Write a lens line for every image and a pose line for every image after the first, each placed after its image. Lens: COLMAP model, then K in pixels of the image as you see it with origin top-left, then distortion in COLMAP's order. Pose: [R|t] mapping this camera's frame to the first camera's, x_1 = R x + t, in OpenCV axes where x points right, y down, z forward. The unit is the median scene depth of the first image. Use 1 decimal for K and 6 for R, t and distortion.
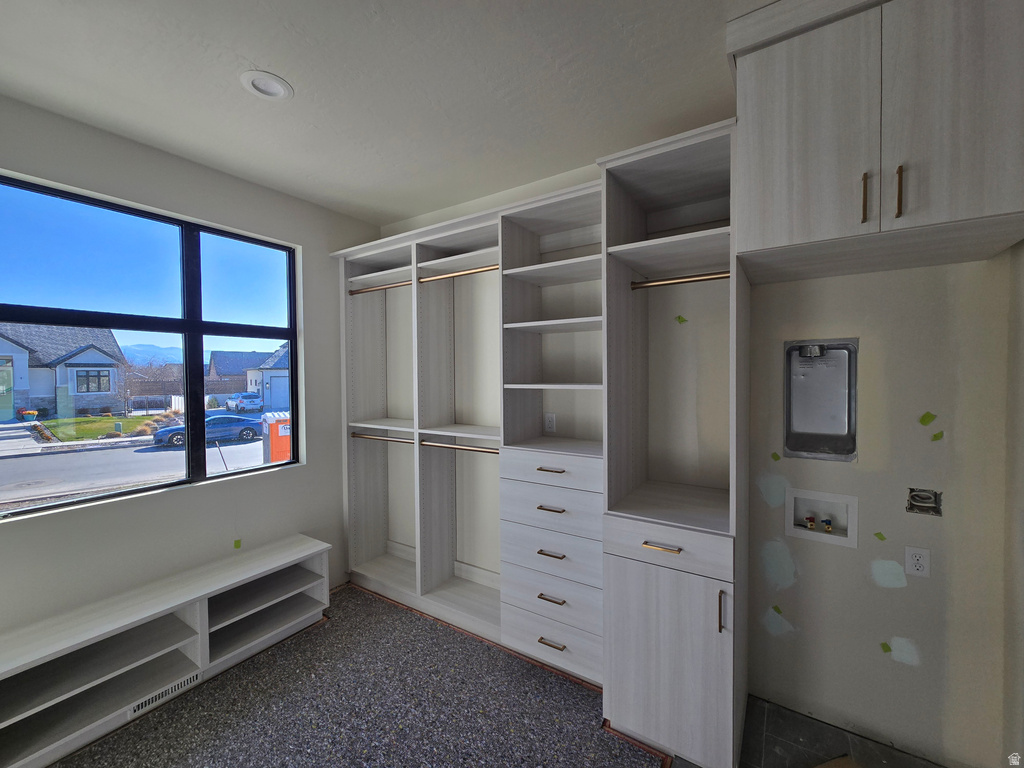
lens RADIAL K [[421.7, 0, 519.6], [0, 421.7, 383.8], [0, 0, 1]] dist [0.007123, 0.000660]
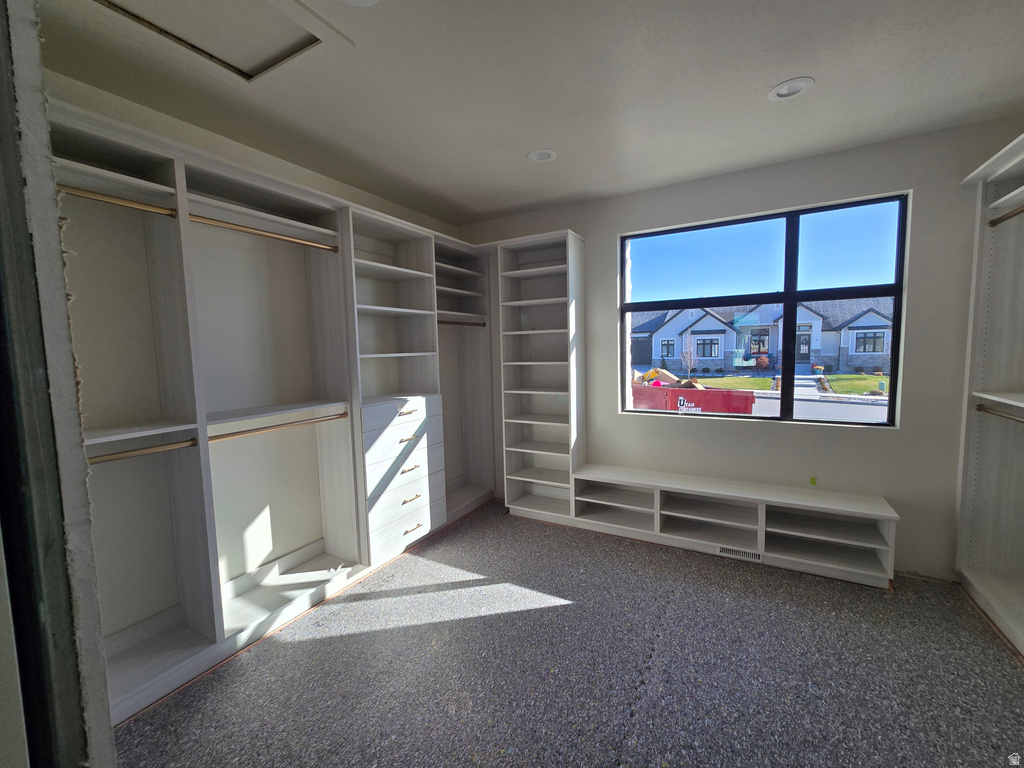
lens RADIAL K [[421.7, 0, 512.3], [0, 421.7, 383.1], [0, 0, 1]] dist [0.007123, 0.000660]
pose [[0.076165, 0.093596, -0.992693, 0.323849], [-0.004298, 0.995606, 0.093541, 0.004294], [0.997086, -0.002858, 0.076233, 0.071183]]
